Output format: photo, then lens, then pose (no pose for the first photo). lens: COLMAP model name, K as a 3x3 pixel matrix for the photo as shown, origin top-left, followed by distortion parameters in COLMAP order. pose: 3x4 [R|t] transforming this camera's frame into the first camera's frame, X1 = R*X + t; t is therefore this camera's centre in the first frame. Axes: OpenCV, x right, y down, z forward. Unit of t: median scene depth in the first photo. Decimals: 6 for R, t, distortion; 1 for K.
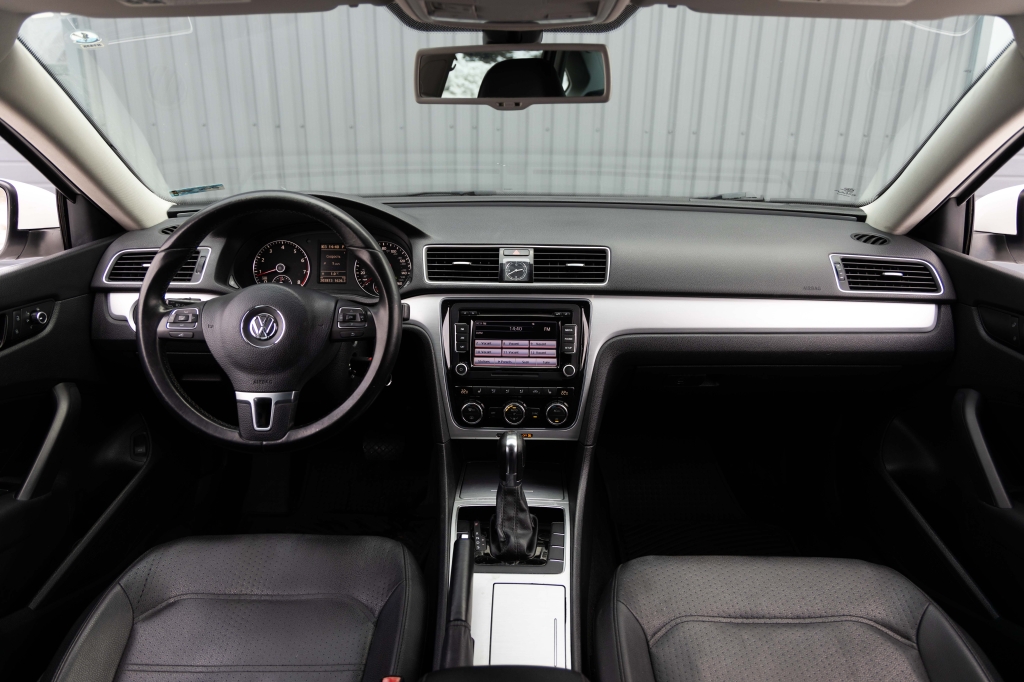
lens RADIAL K [[656.6, 0, 514.8], [0, 656.6, 344.6], [0, 0, 1]] dist [-0.020598, -0.002711]
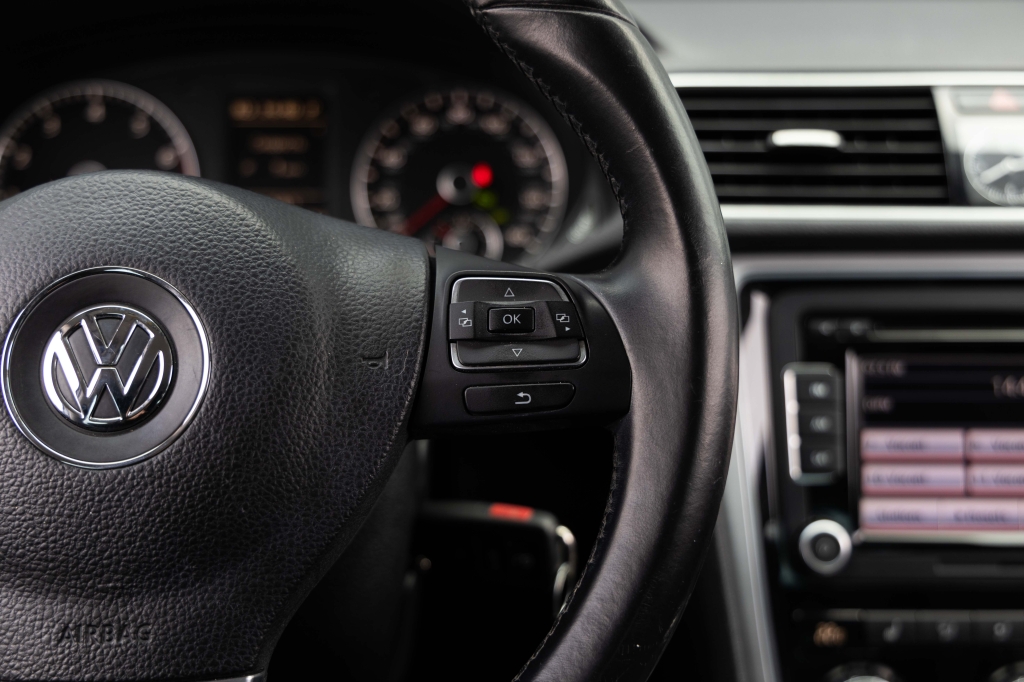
lens RADIAL K [[1477.1, 0, 514.8], [0, 1477.1, 340.6], [0, 0, 1]] dist [0.022919, 0.000000]
pose [[0.999677, -0.012824, 0.021946, -0.212131], [0.014713, 0.995994, -0.088200, 0.006750], [-0.020727, 0.088495, 0.995861, 0.419871]]
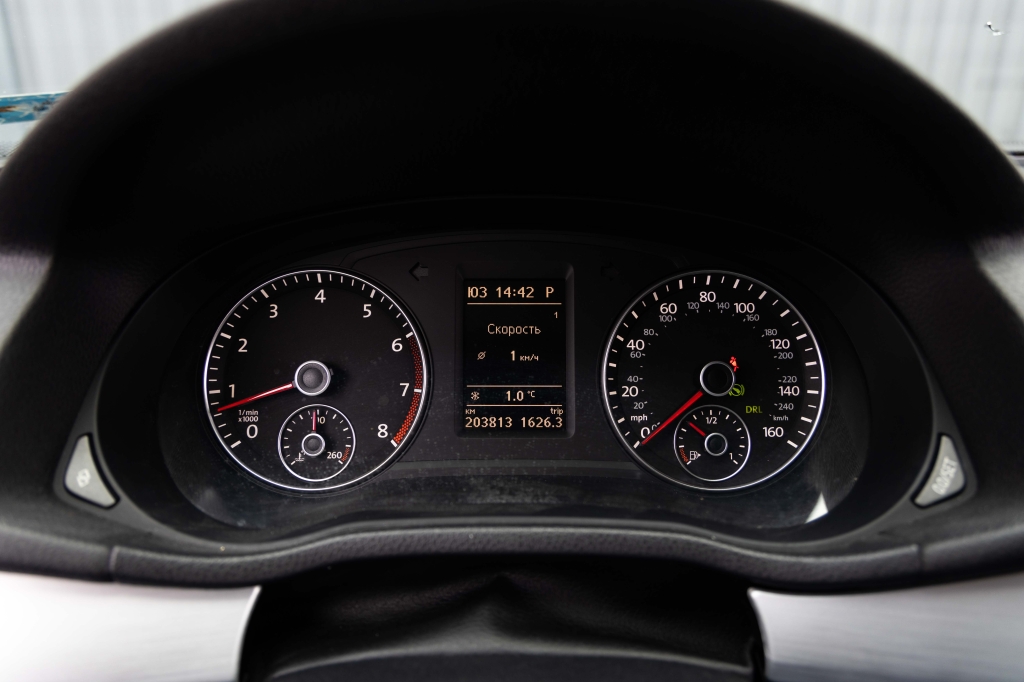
lens RADIAL K [[656.6, 0, 511.5], [0, 656.6, 345.7], [0, 0, 1]] dist [-0.020598, -0.002711]
pose [[0.999929, -0.009815, -0.006762, -0.306348], [0.009389, 0.998131, -0.060392, -0.124358], [0.007342, 0.060324, 0.998152, 0.820370]]
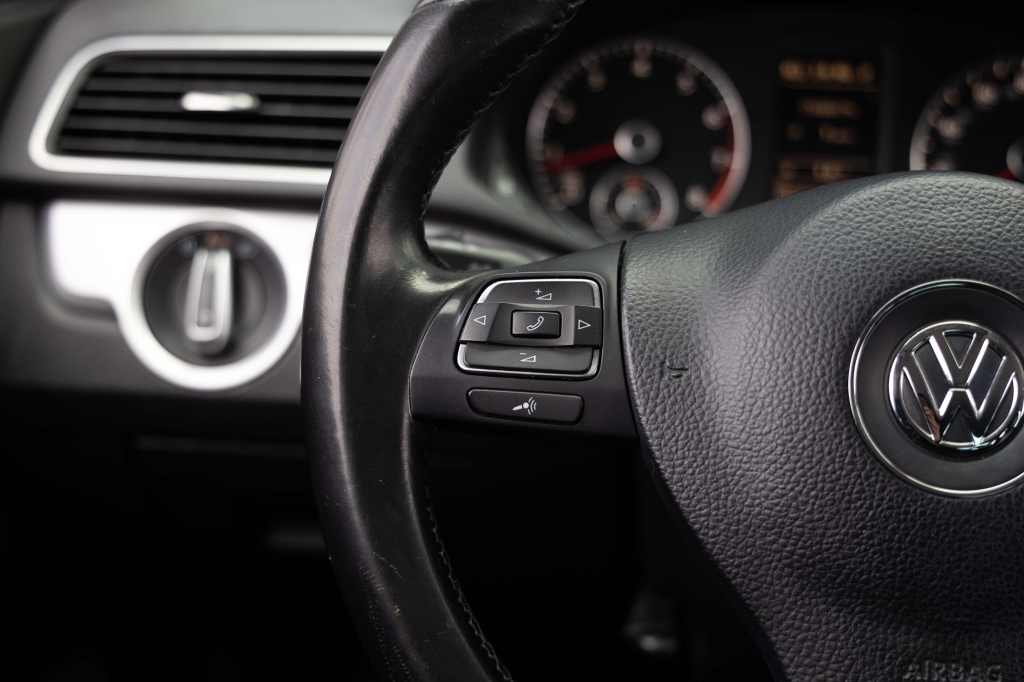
lens RADIAL K [[1477.1, 0, 509.3], [0, 1477.1, 335.3], [0, 0, 1]] dist [0.022919, 0.000000]
pose [[0.995208, 0.045646, -0.086473, -0.388376], [-0.048612, 0.998289, -0.032510, -0.017753], [0.084841, 0.036558, 0.995724, 0.435883]]
